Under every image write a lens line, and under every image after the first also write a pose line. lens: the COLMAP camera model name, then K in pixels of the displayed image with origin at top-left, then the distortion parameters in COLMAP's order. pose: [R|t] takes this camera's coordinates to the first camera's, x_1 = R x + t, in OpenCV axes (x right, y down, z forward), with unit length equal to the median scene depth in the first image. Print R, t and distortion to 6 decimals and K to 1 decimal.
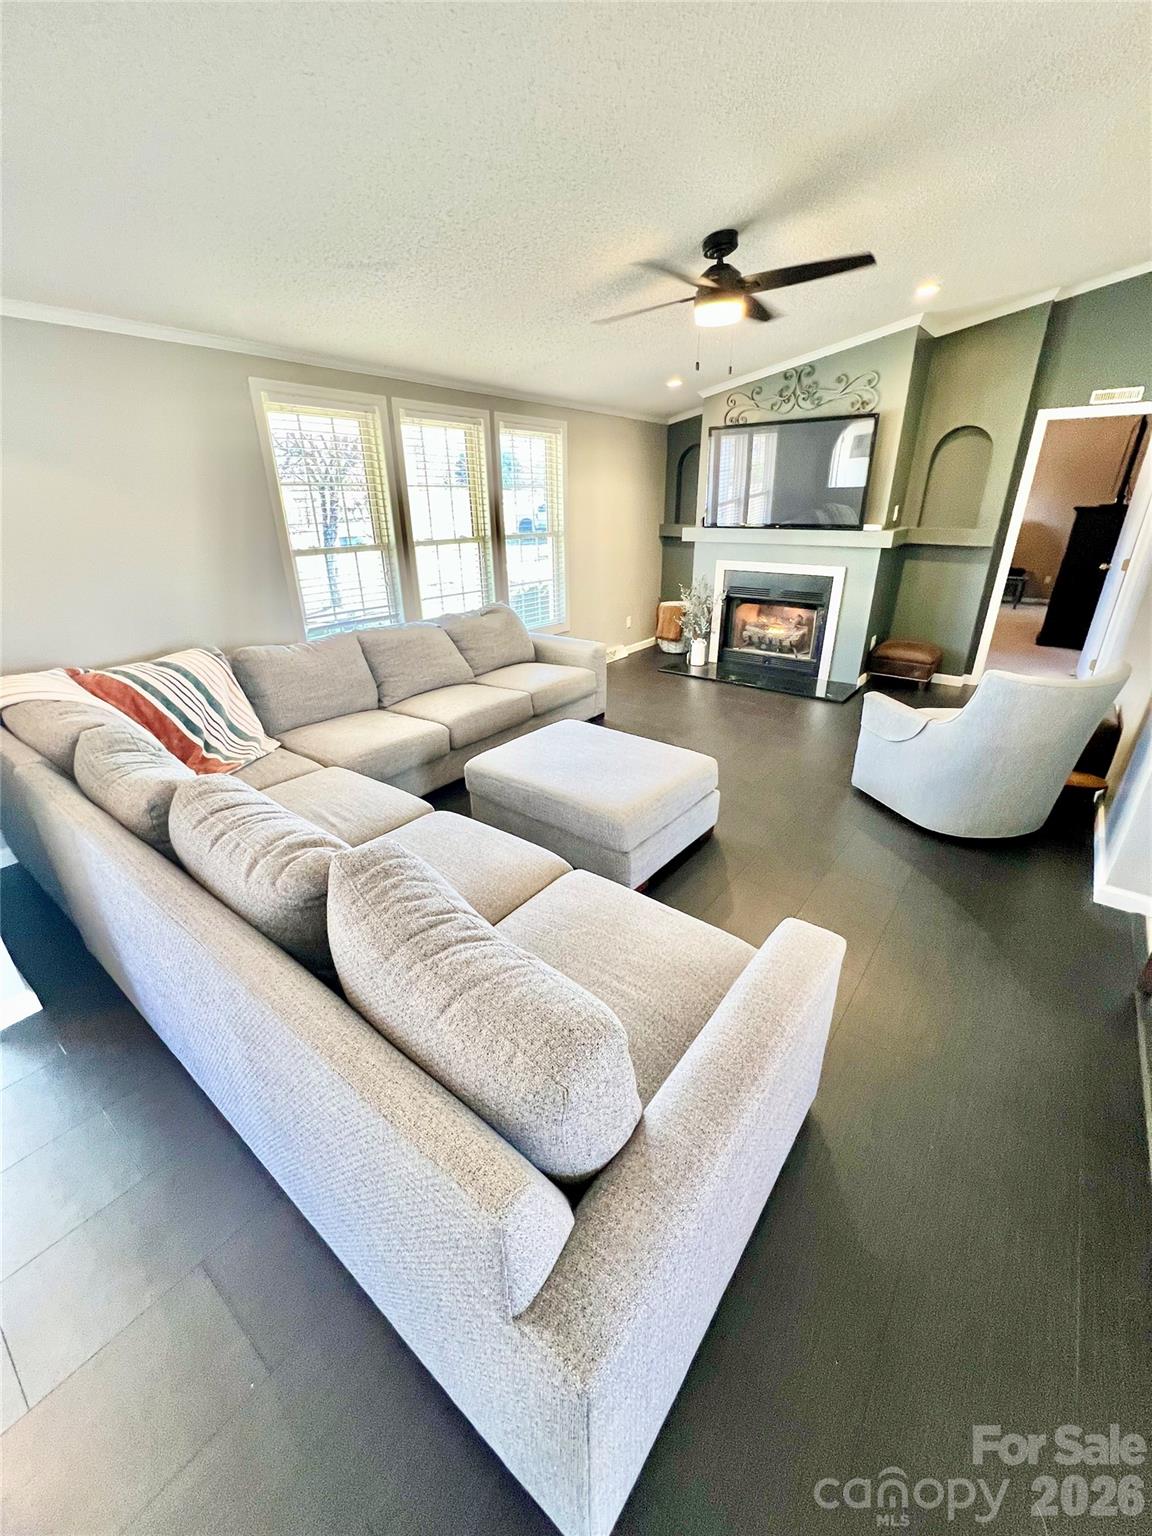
lens RADIAL K [[613.7, 0, 576.8], [0, 613.7, 765.5], [0, 0, 1]] dist [-0.001897, 0.001062]
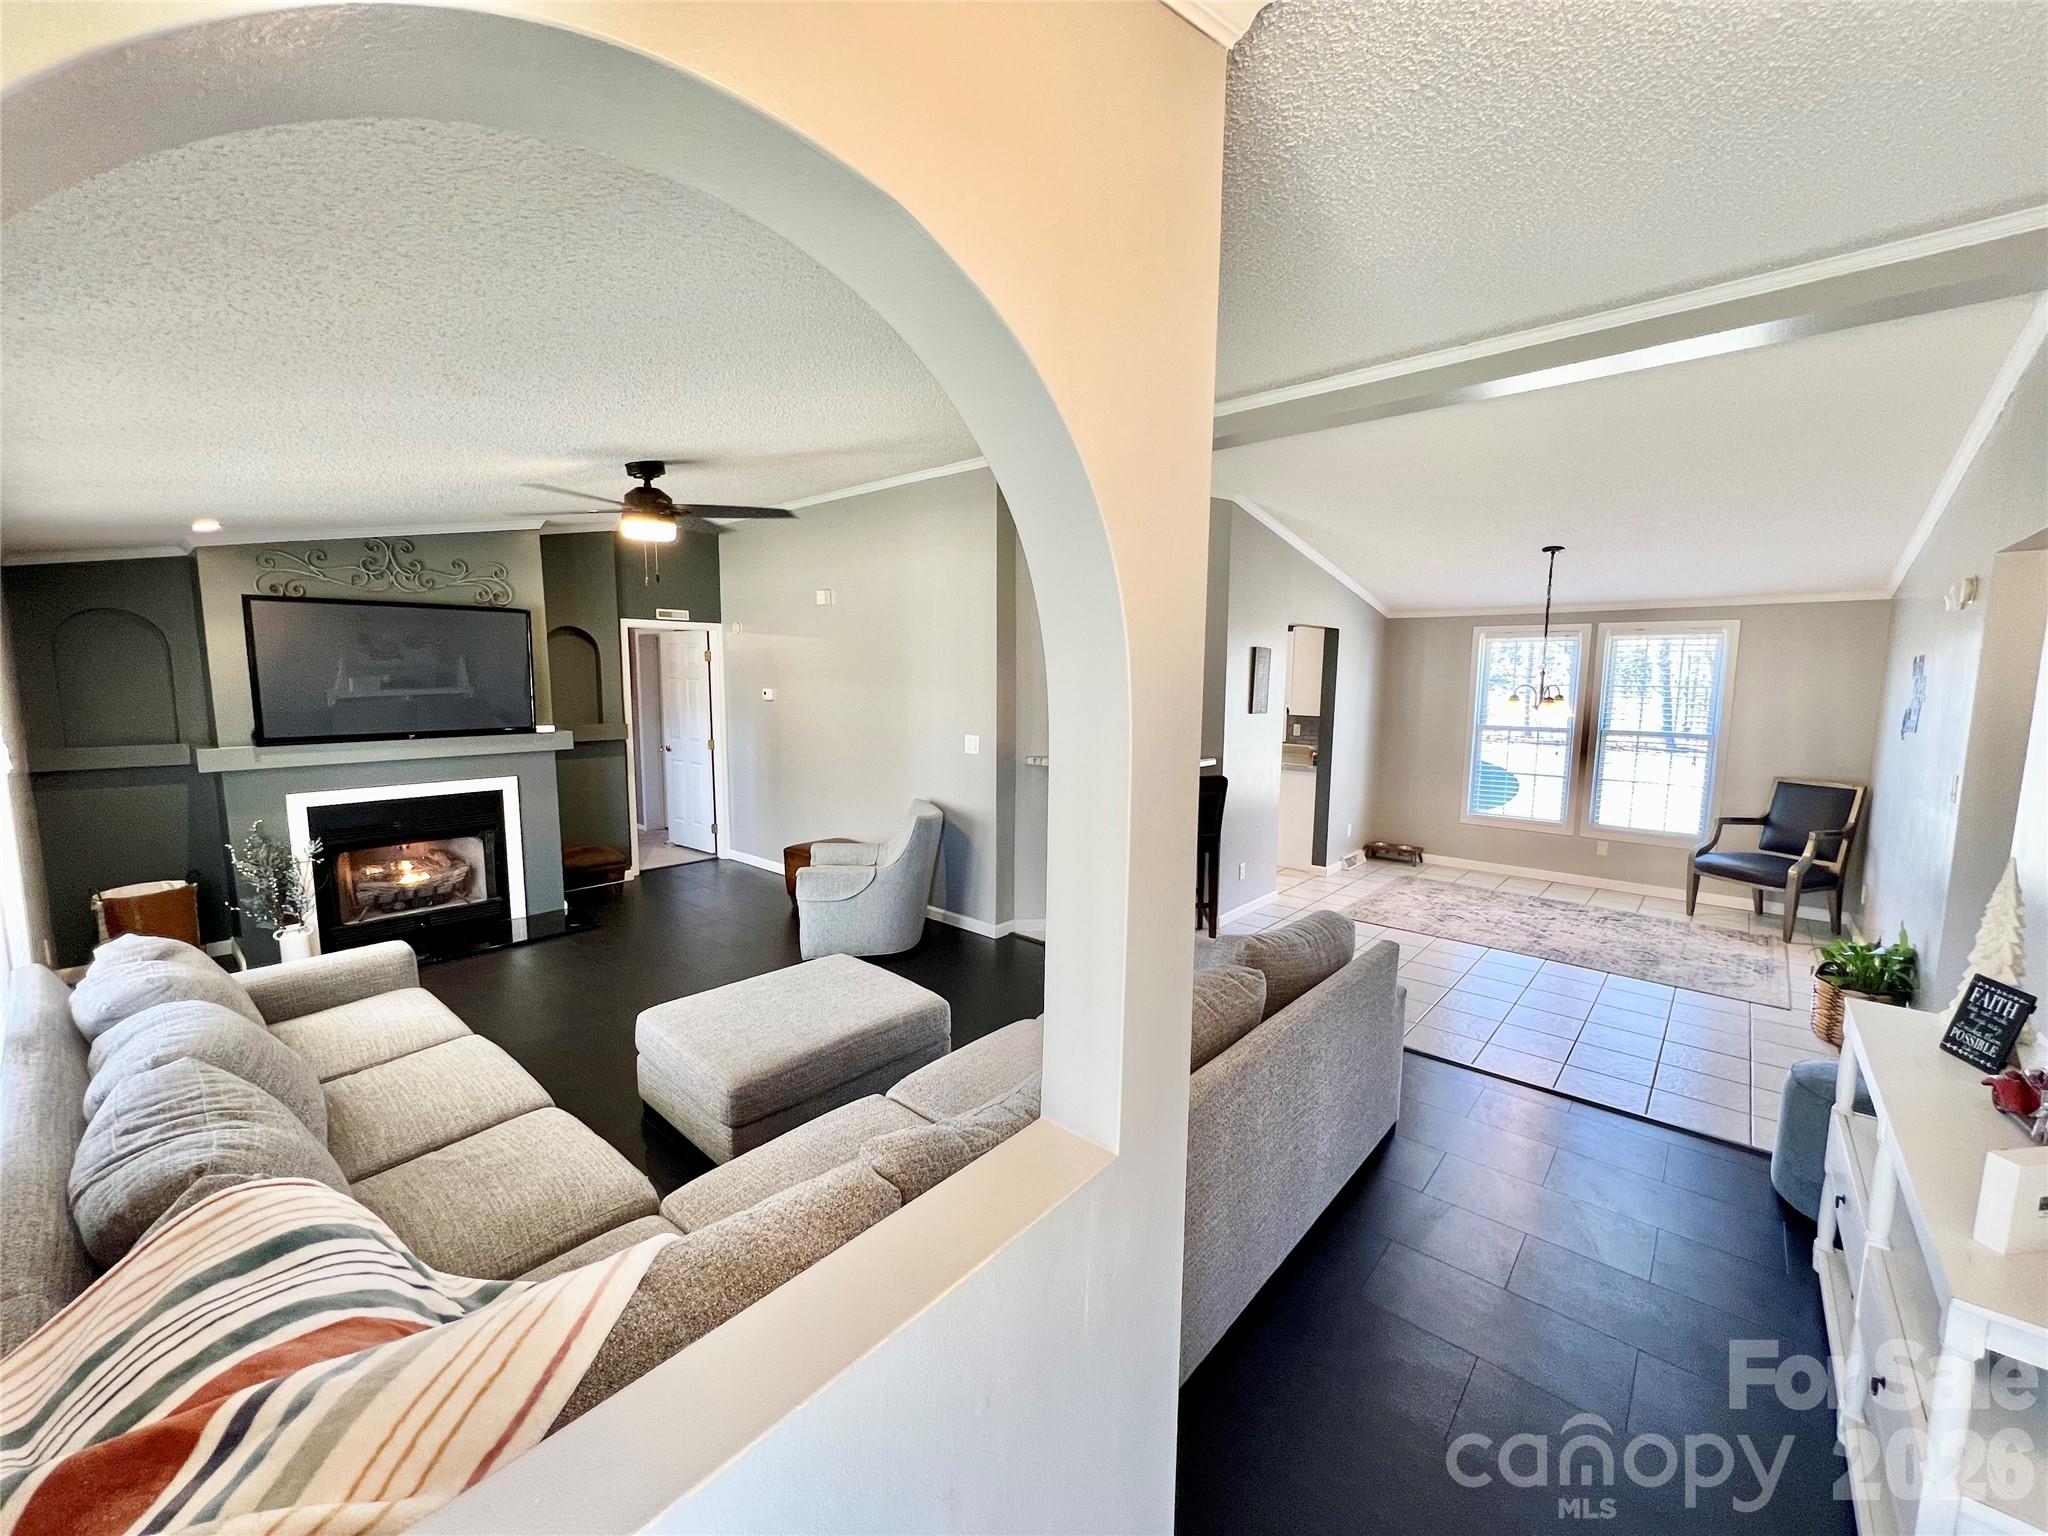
lens RADIAL K [[818.3, 0, 1022.3], [0, 818.3, 768.9], [0, 0, 1]] dist [-0.001897, 0.001062]
pose [[0.067160, -0.108879, 0.991784, -0.515912], [0.391430, 0.917213, 0.074187, -0.134608], [-0.917754, 0.383231, 0.104219, 0.243708]]
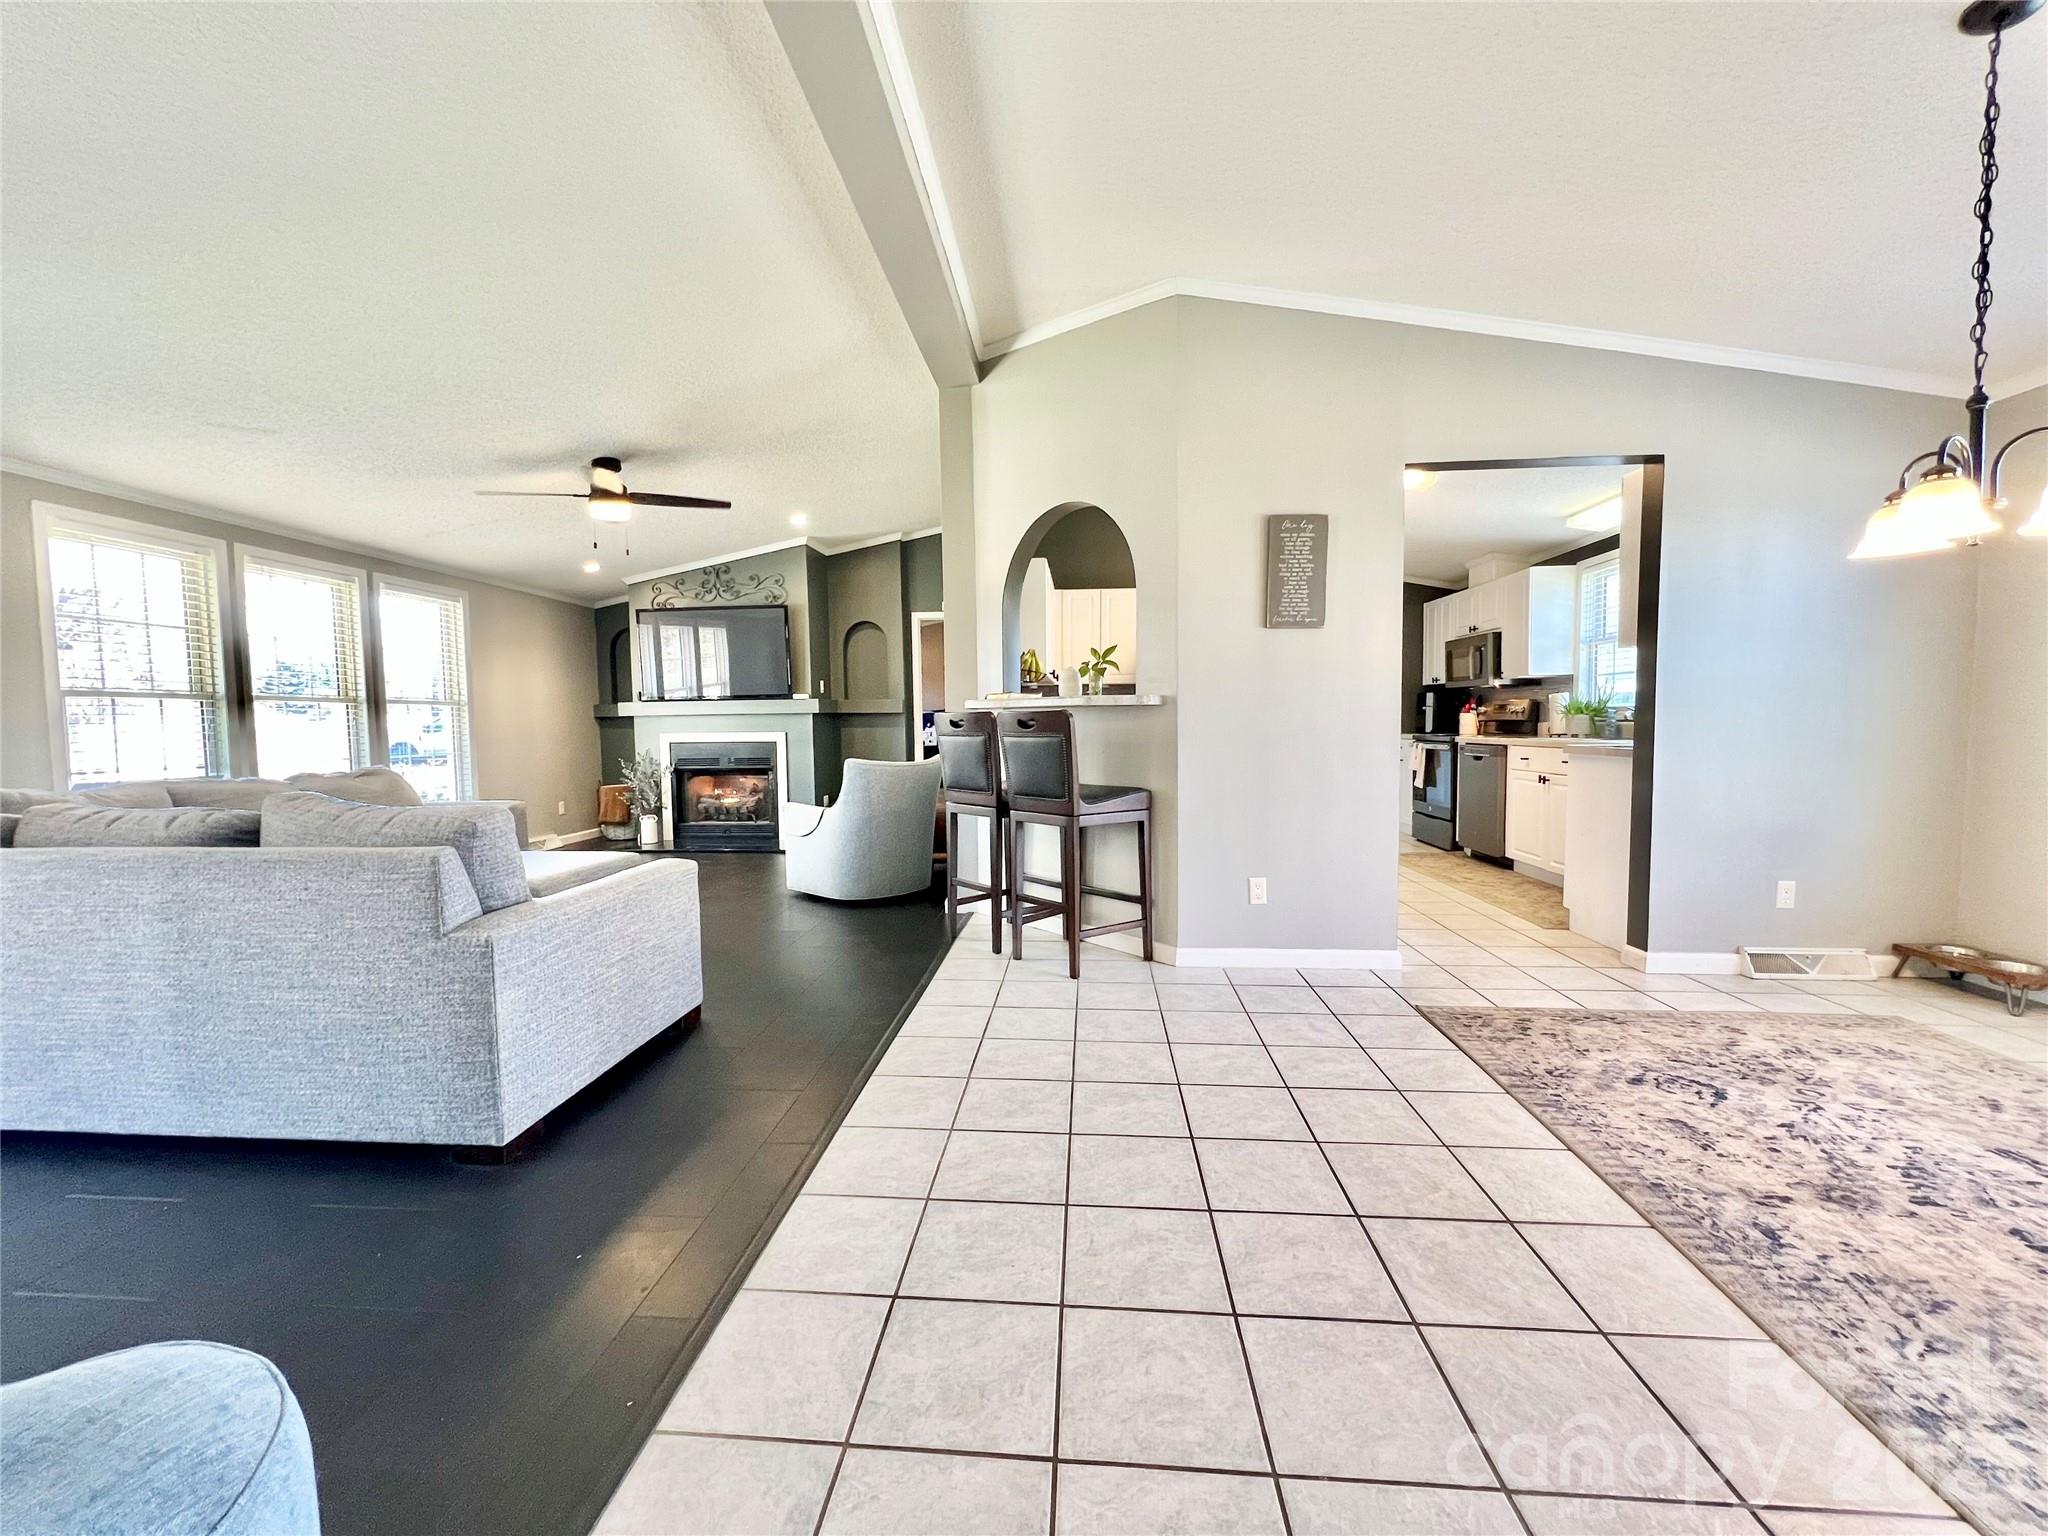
lens RADIAL K [[818.3, 0, 1019.3], [0, 818.3, 765.6], [0, 0, 1]] dist [-0.001897, 0.001062]
pose [[0.840336, -0.031550, 0.541147, 0.006544], [0.221551, 0.931105, -0.289757, 0.208225], [-0.494723, 0.363385, 0.789431, -0.271835]]
